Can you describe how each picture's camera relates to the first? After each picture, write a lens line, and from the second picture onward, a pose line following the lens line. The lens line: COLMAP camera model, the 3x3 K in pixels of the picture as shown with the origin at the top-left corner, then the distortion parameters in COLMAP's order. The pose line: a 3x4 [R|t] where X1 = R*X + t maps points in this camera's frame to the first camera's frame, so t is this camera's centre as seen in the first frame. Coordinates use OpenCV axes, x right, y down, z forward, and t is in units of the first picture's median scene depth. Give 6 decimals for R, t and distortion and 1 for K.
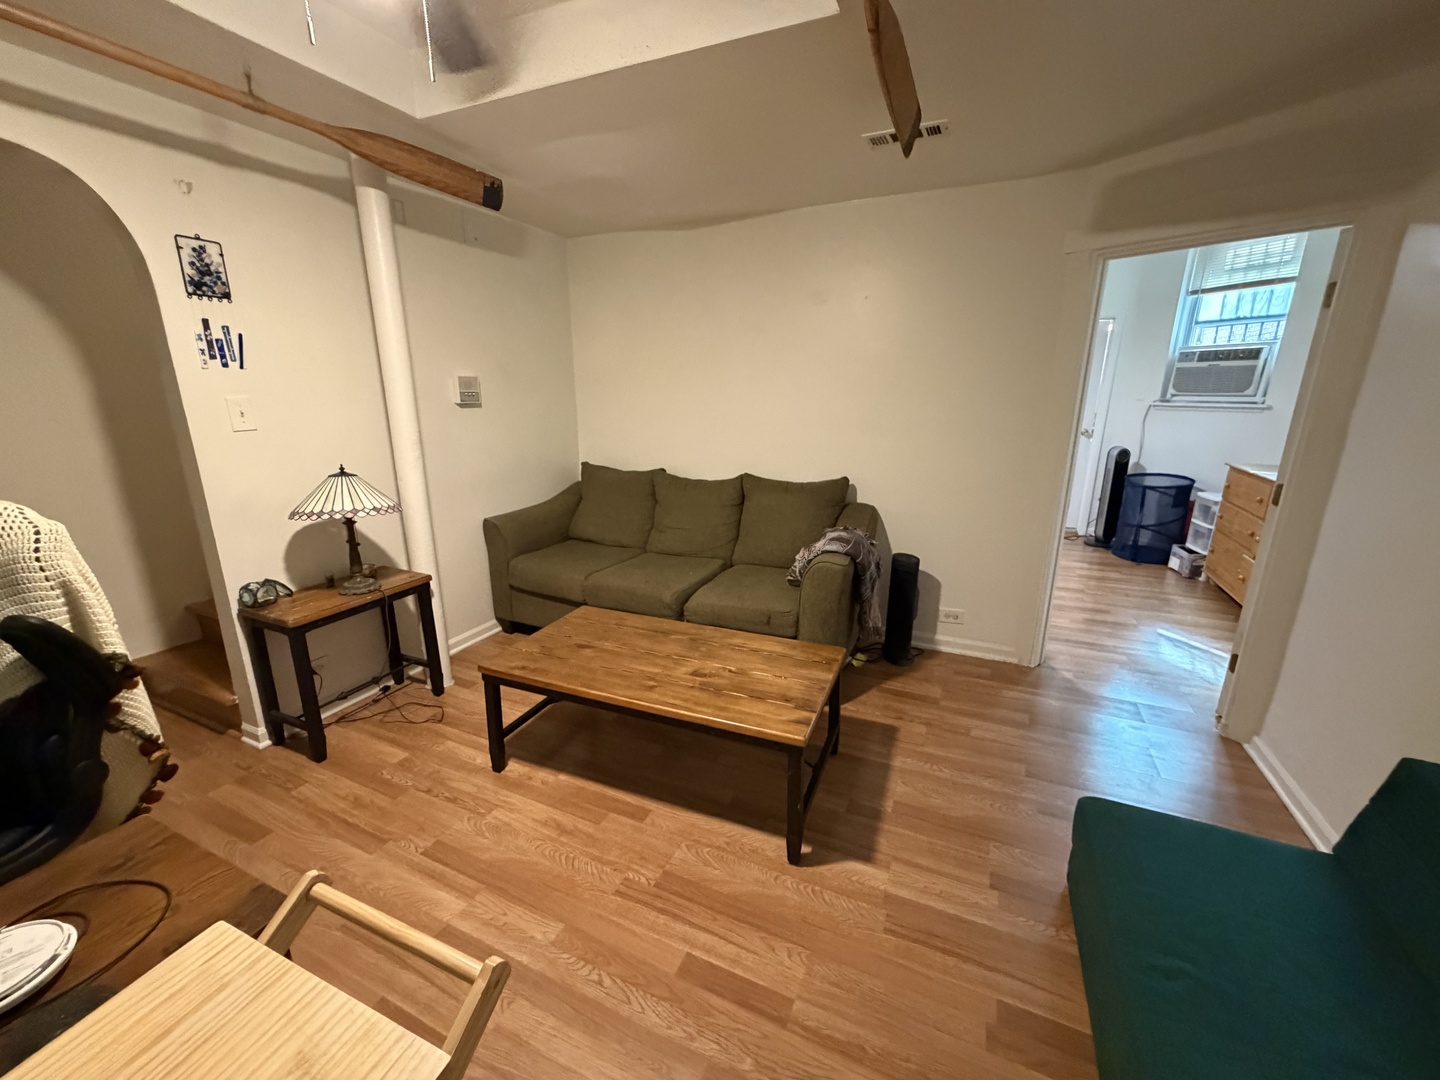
lens RADIAL K [[575.6, 0, 721.8], [0, 575.6, 540.6], [0, 0, 1]] dist [-0.000555, 0.000421]
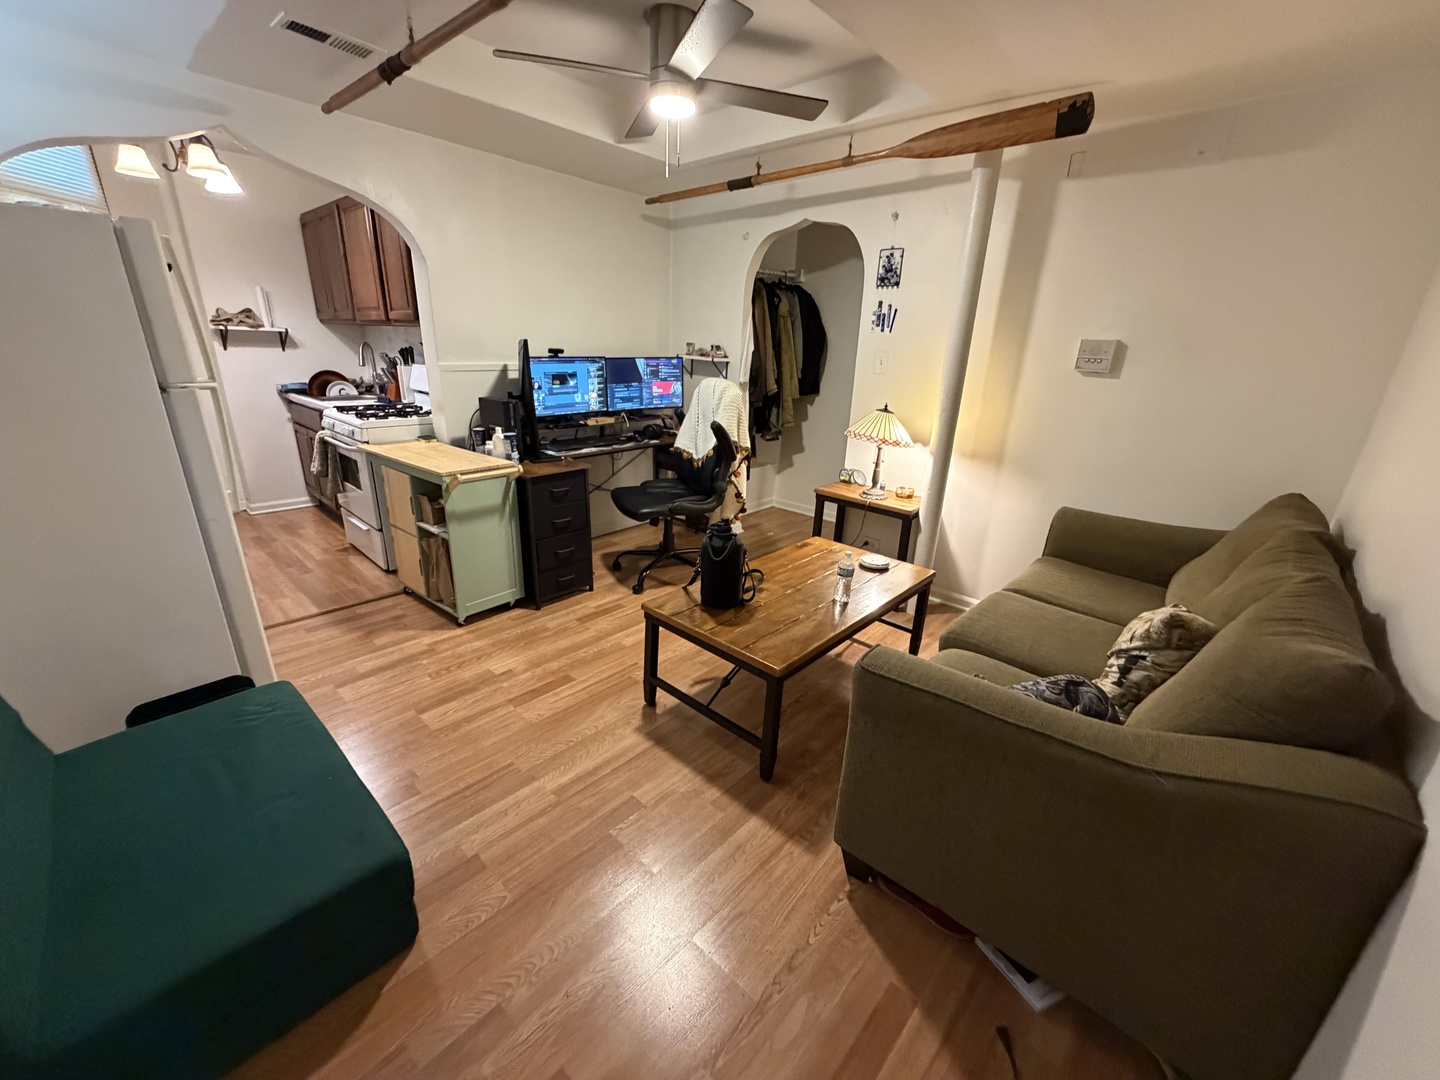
lens RADIAL K [[575.6, 0, 709.7], [0, 575.6, 541.1], [0, 0, 1]] dist [-0.000555, 0.000421]
pose [[-0.315926, 0.299799, -0.900173, 0.919779], [-0.281036, 0.876619, 0.390587, -0.302070], [0.906206, 0.376378, -0.192692, 1.169168]]
